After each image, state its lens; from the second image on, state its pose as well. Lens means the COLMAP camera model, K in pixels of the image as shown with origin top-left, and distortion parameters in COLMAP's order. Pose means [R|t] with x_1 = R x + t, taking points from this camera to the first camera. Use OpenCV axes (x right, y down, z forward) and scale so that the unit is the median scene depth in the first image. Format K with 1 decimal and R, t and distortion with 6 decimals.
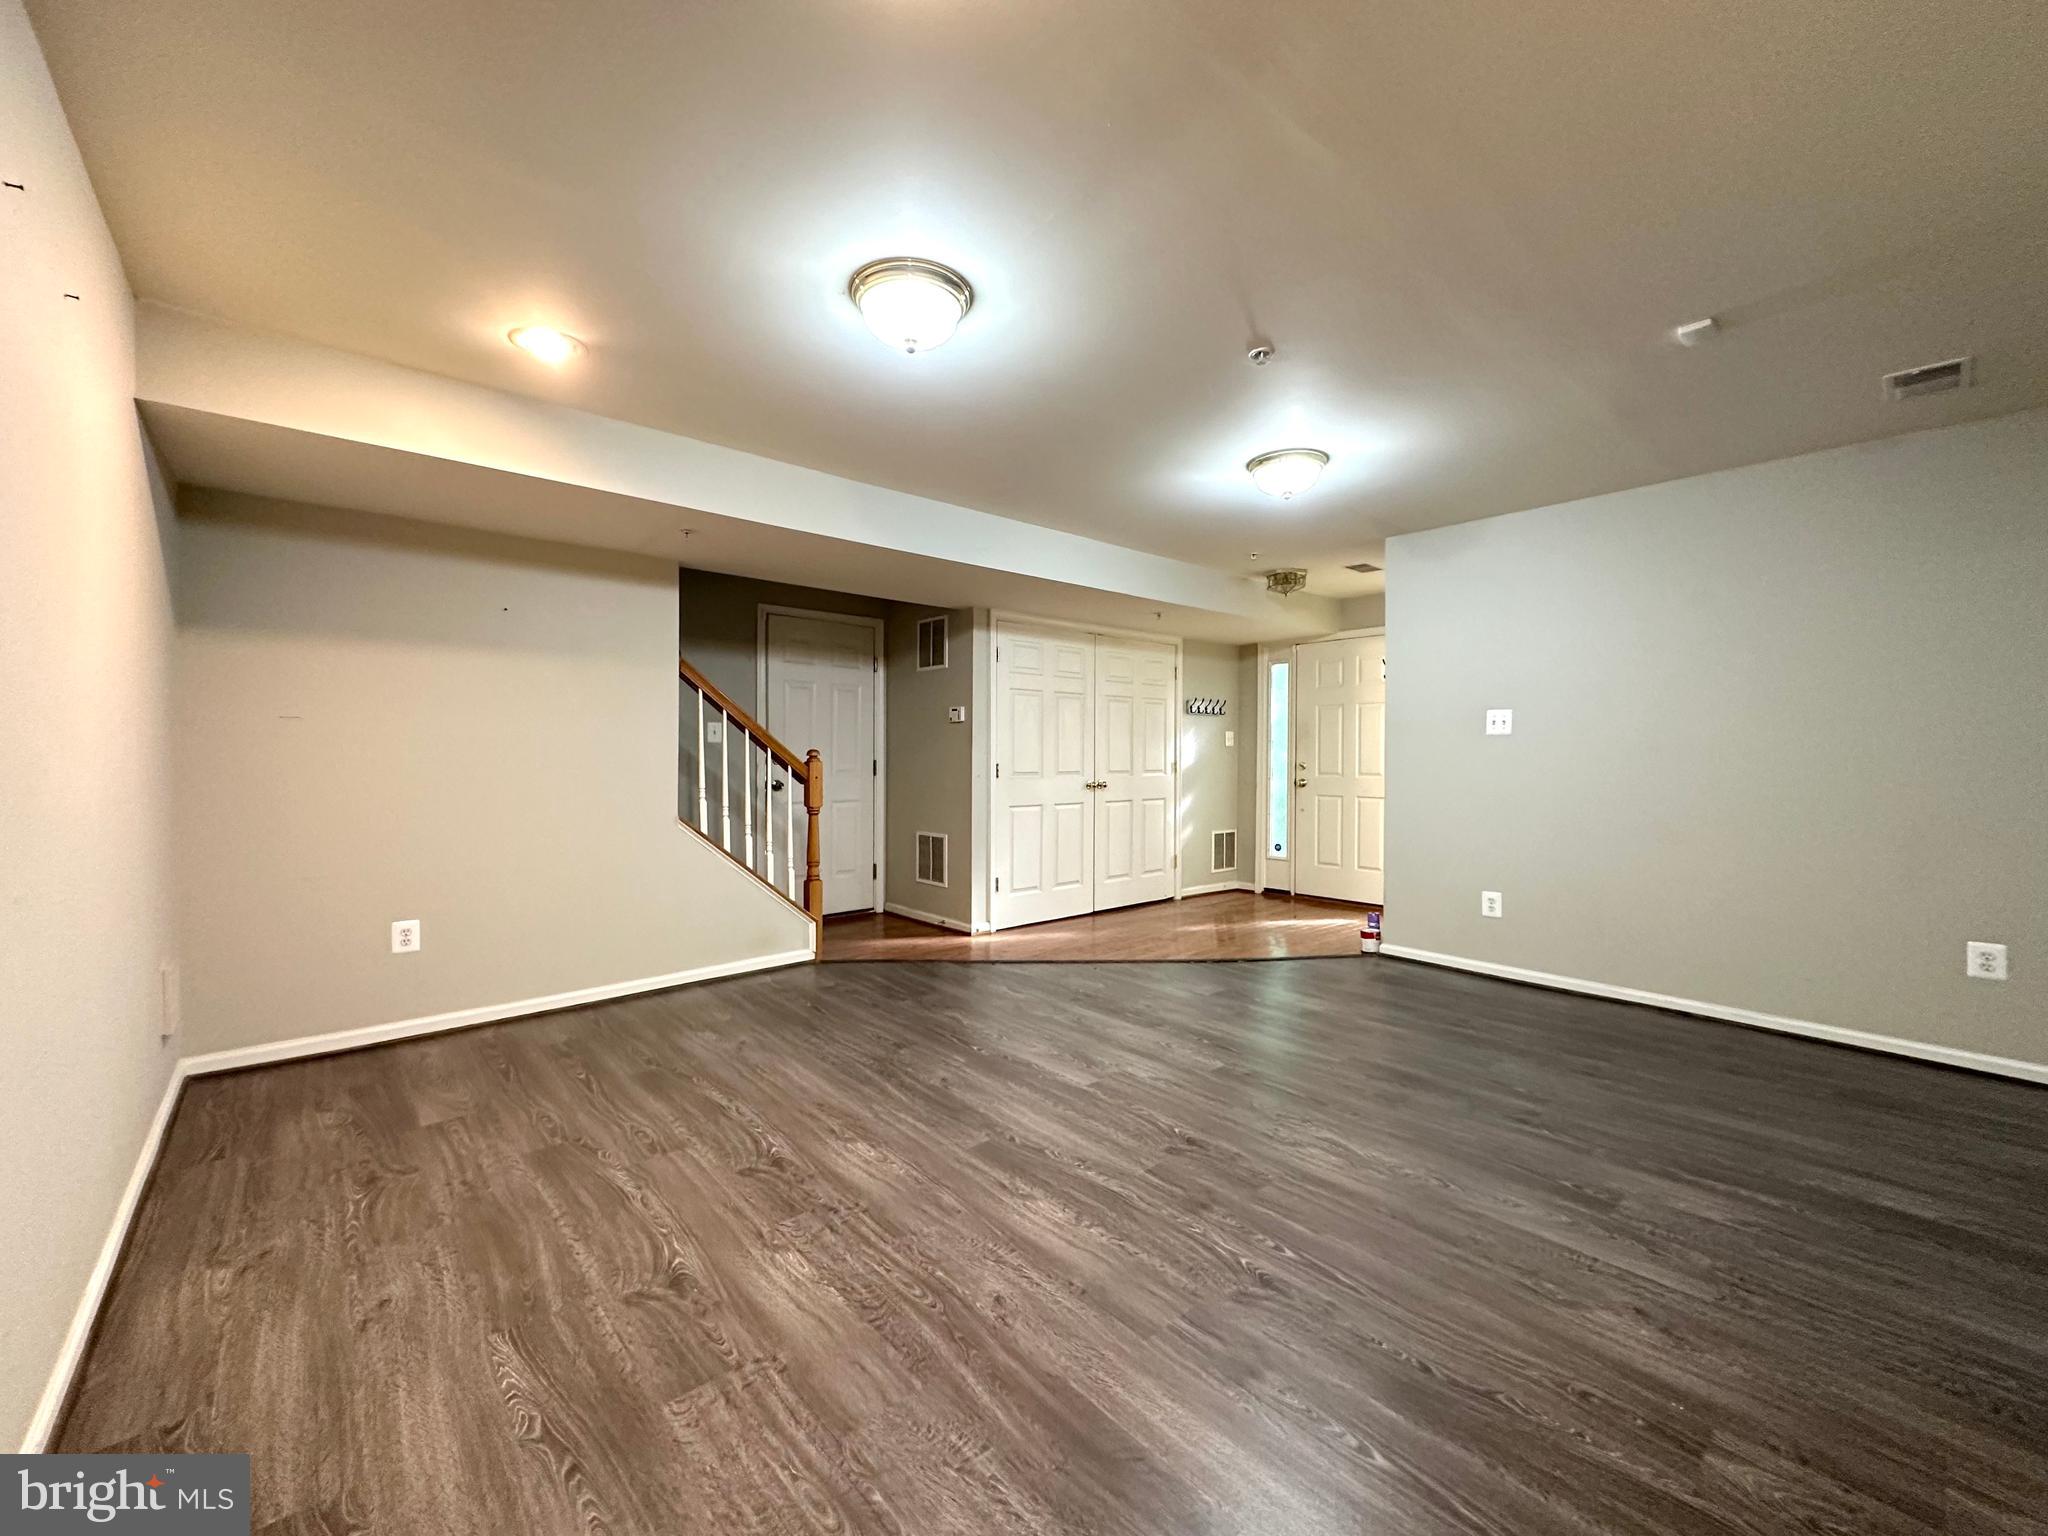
lens RADIAL K [[816.4, 0, 1023.0], [0, 816.4, 768.4], [0, 0, 1]] dist [-0.003457, 0.000446]
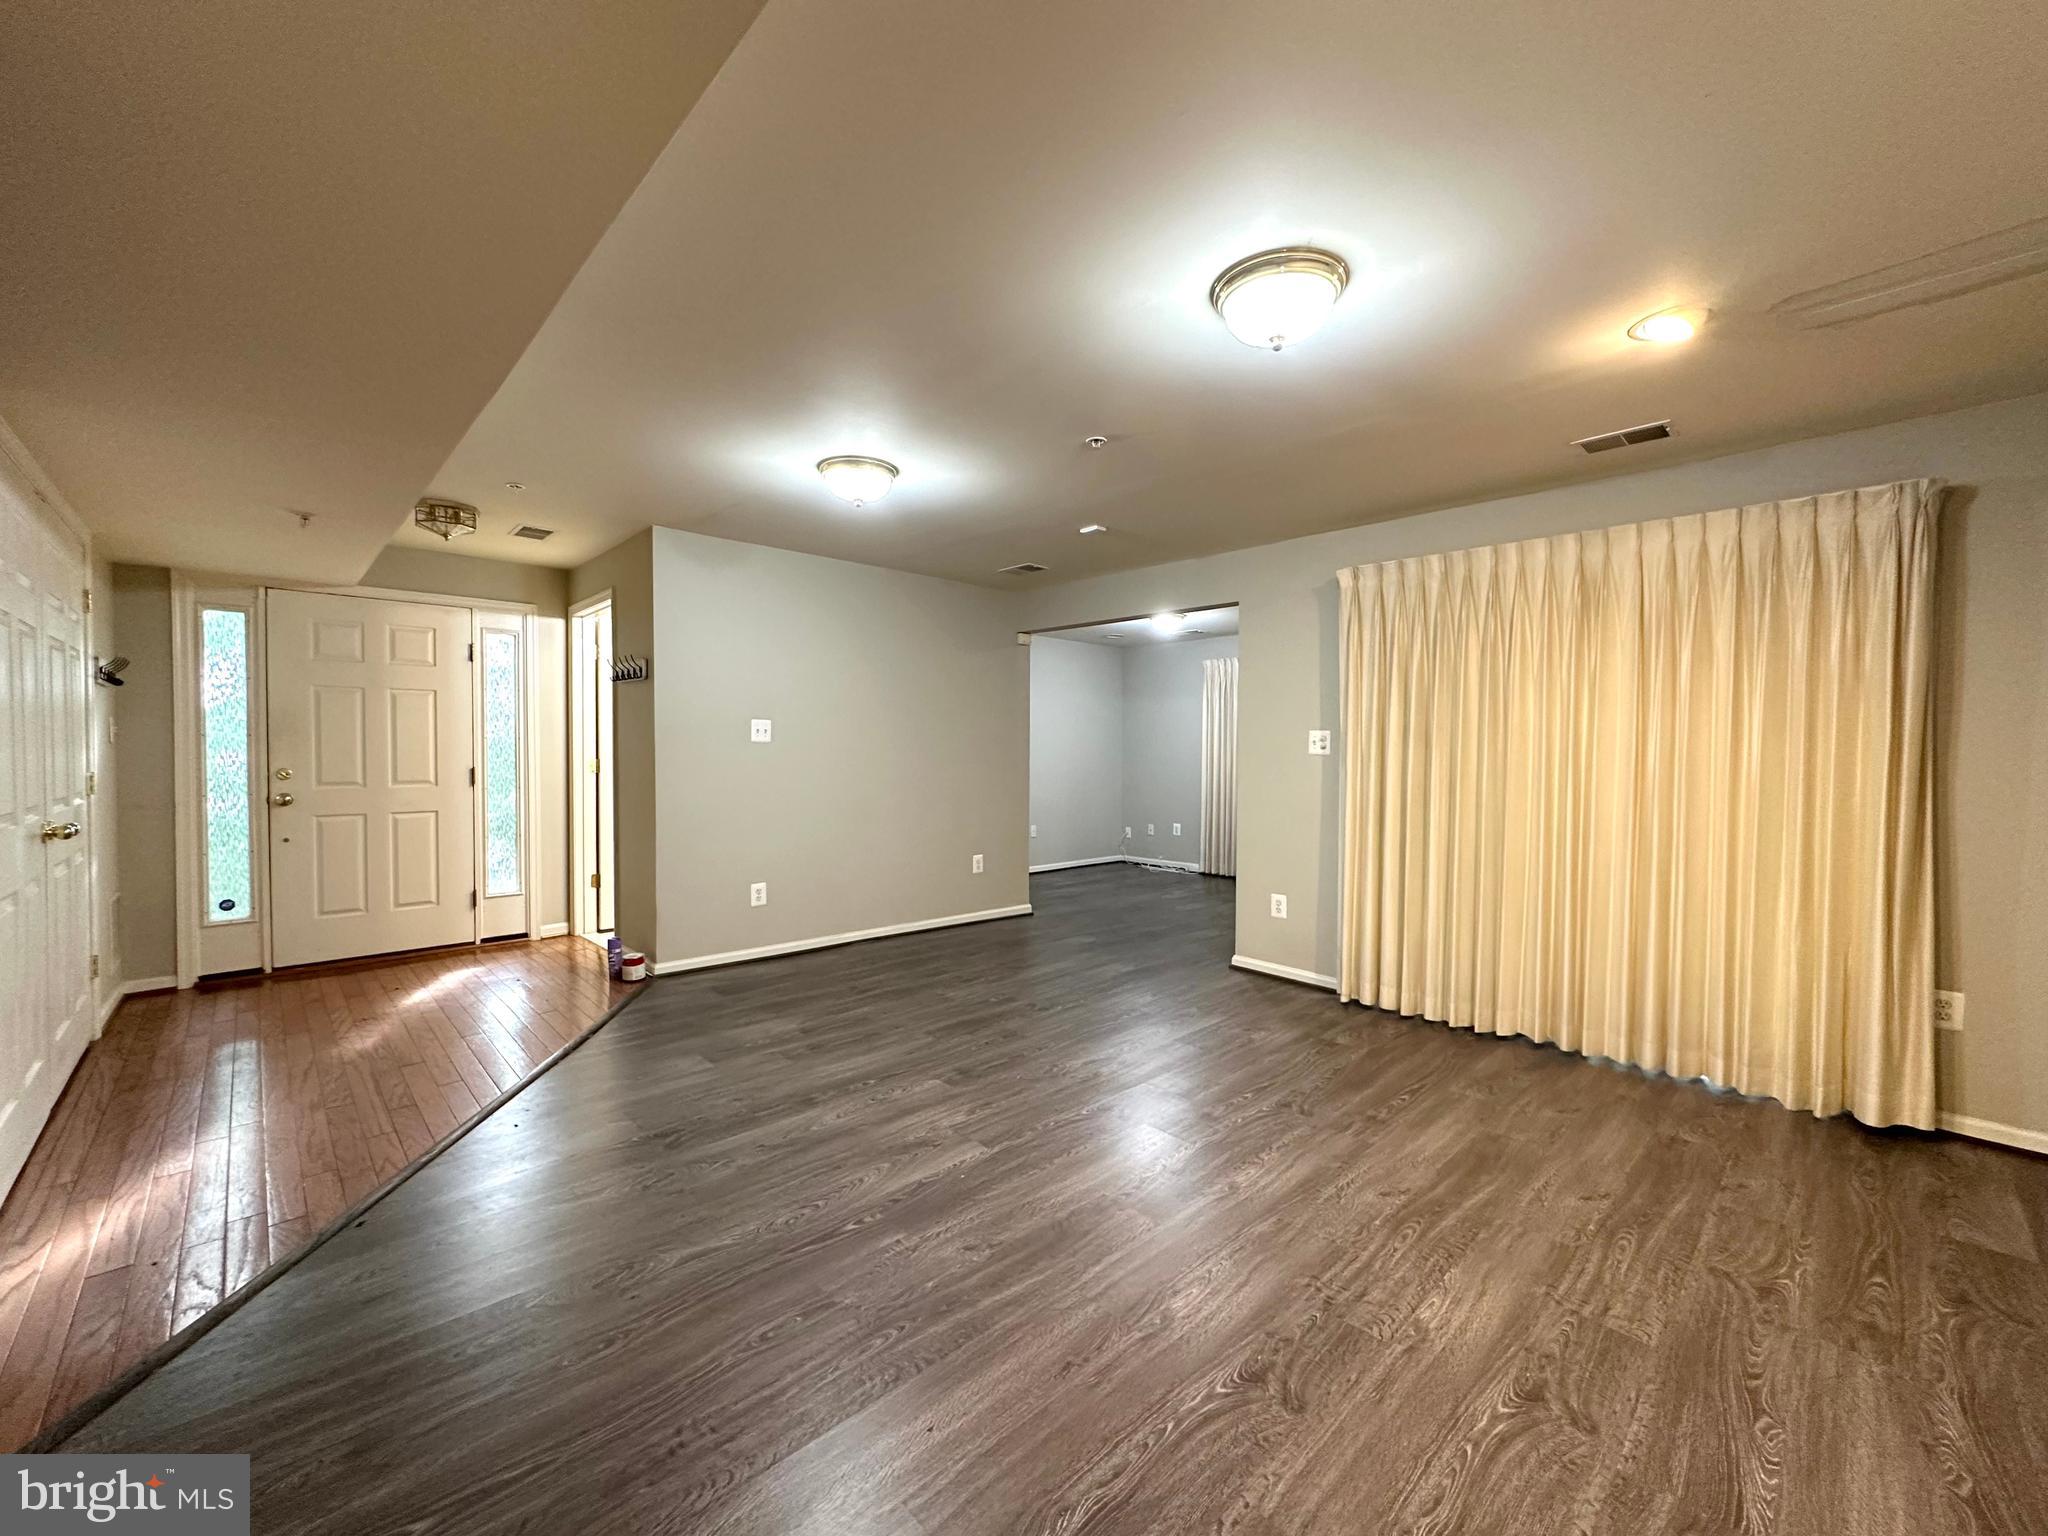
lens RADIAL K [[816.4, 0, 1023.0], [0, 816.4, 768.4], [0, 0, 1]] dist [-0.003457, 0.000446]
pose [[-0.040017, -0.027228, 0.998828, -0.985856], [0.008922, 0.999579, 0.027606, -0.059059], [-0.999159, 0.010016, -0.039757, 1.232441]]
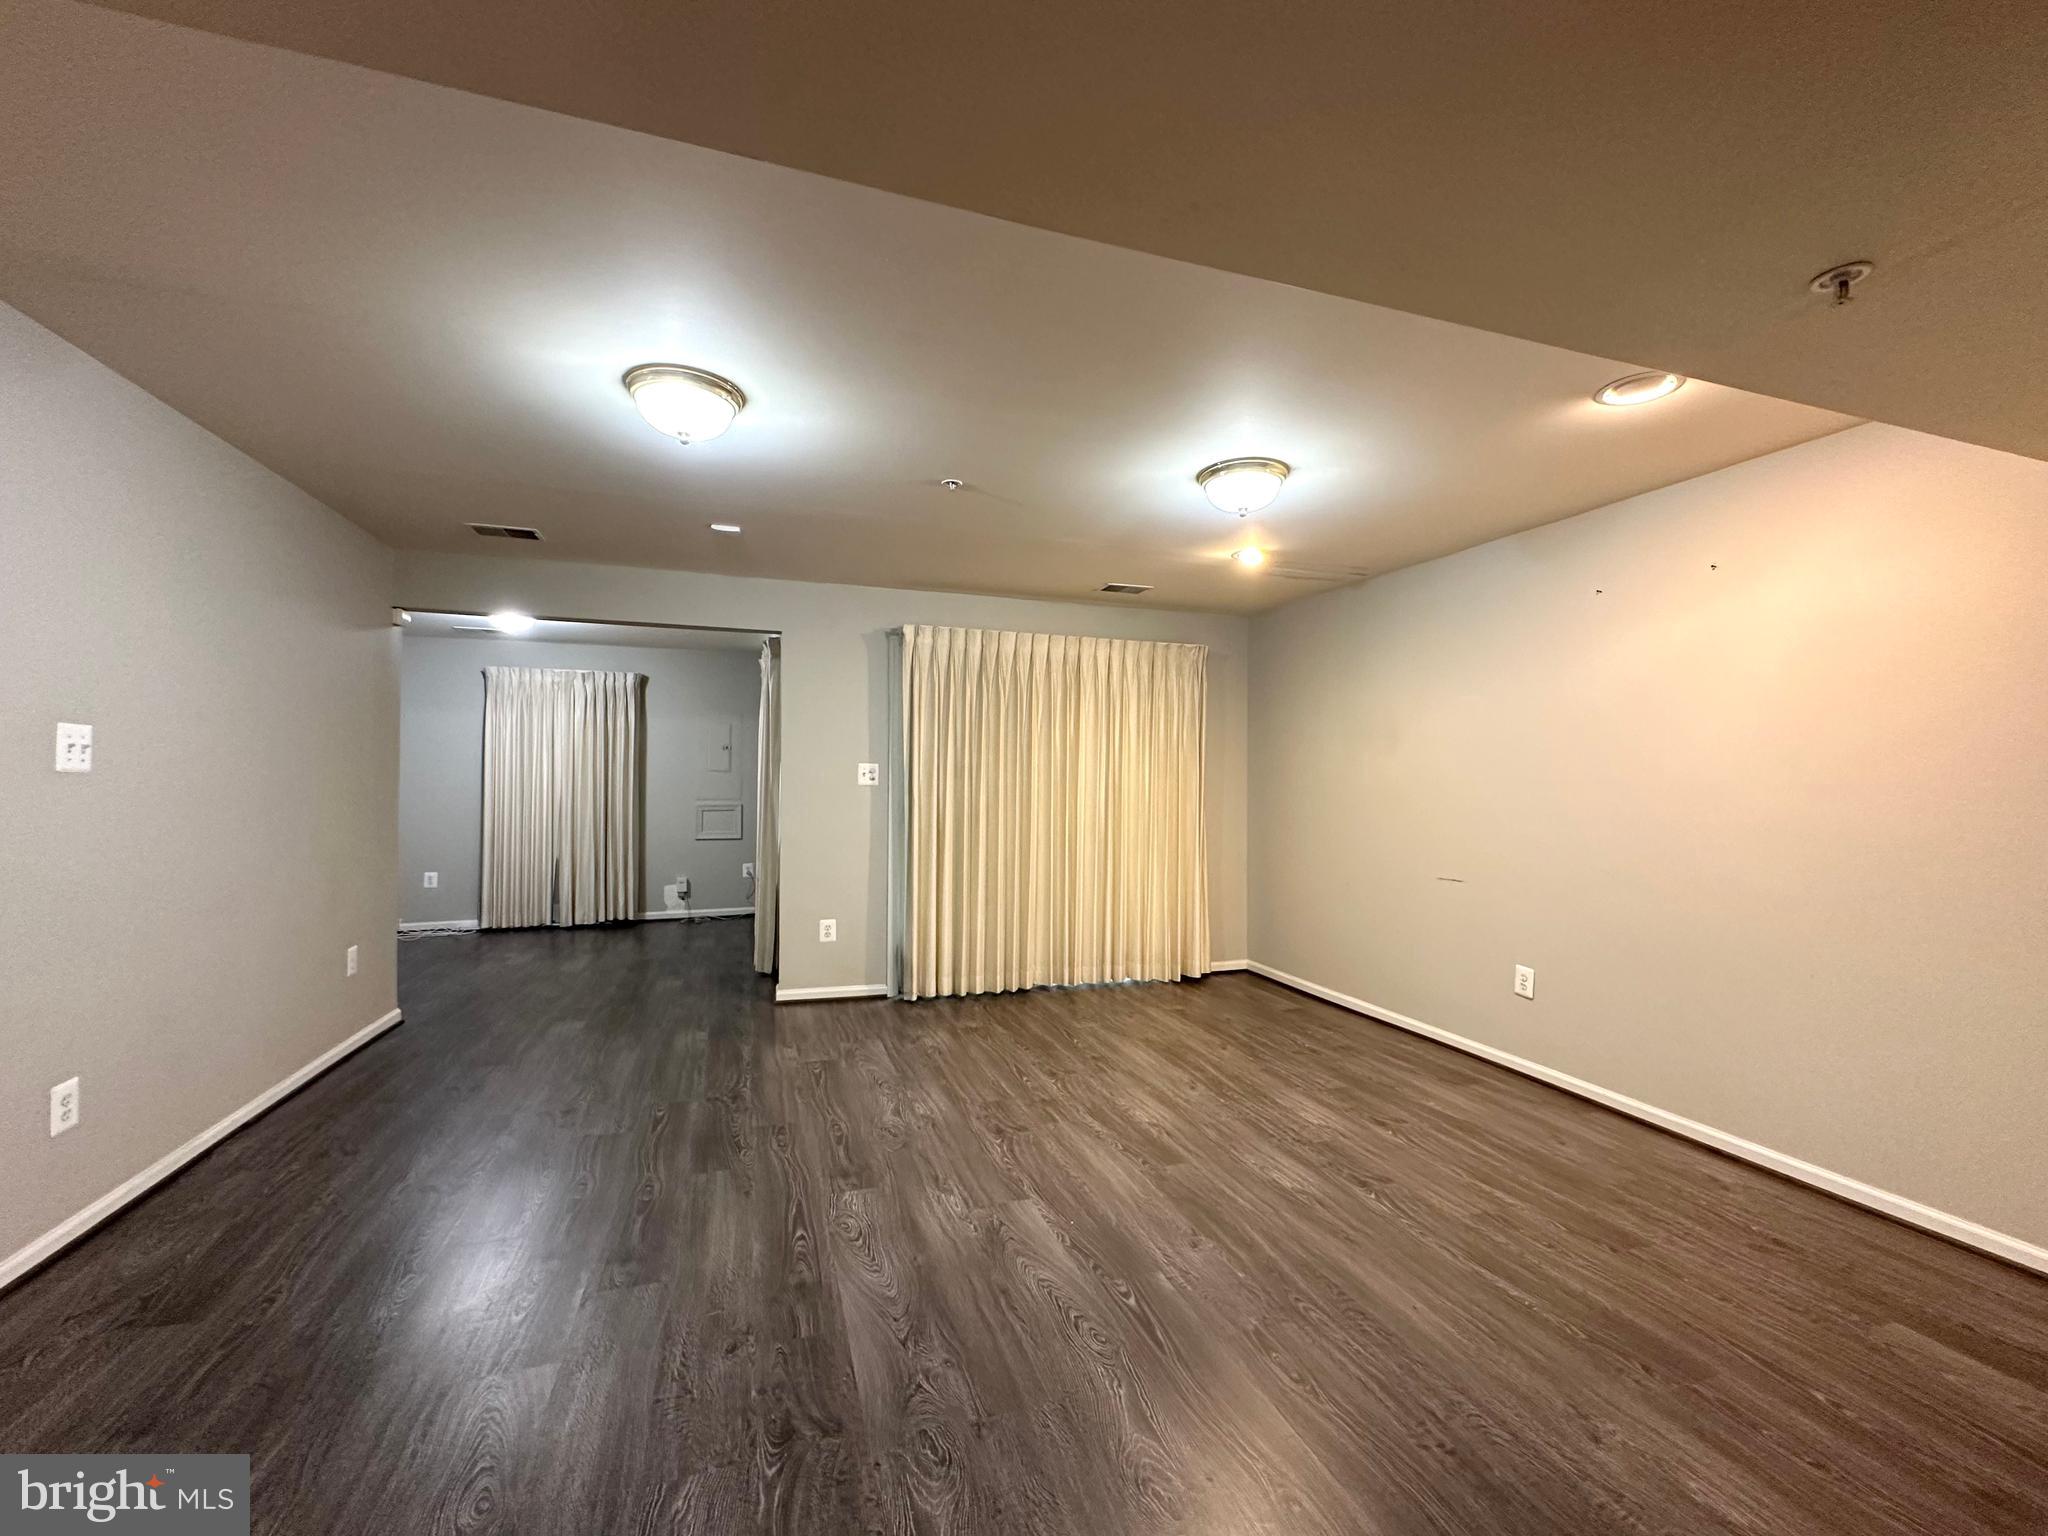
lens RADIAL K [[818.0, 0, 1019.6], [0, 818.0, 762.9], [0, 0, 1]] dist [-0.000285, -0.000011]
pose [[-0.921518, -0.003826, 0.388316, -0.305099], [-0.004341, 0.999990, -0.000451, -0.090050], [-0.388311, -0.002102, -0.921526, 2.235863]]
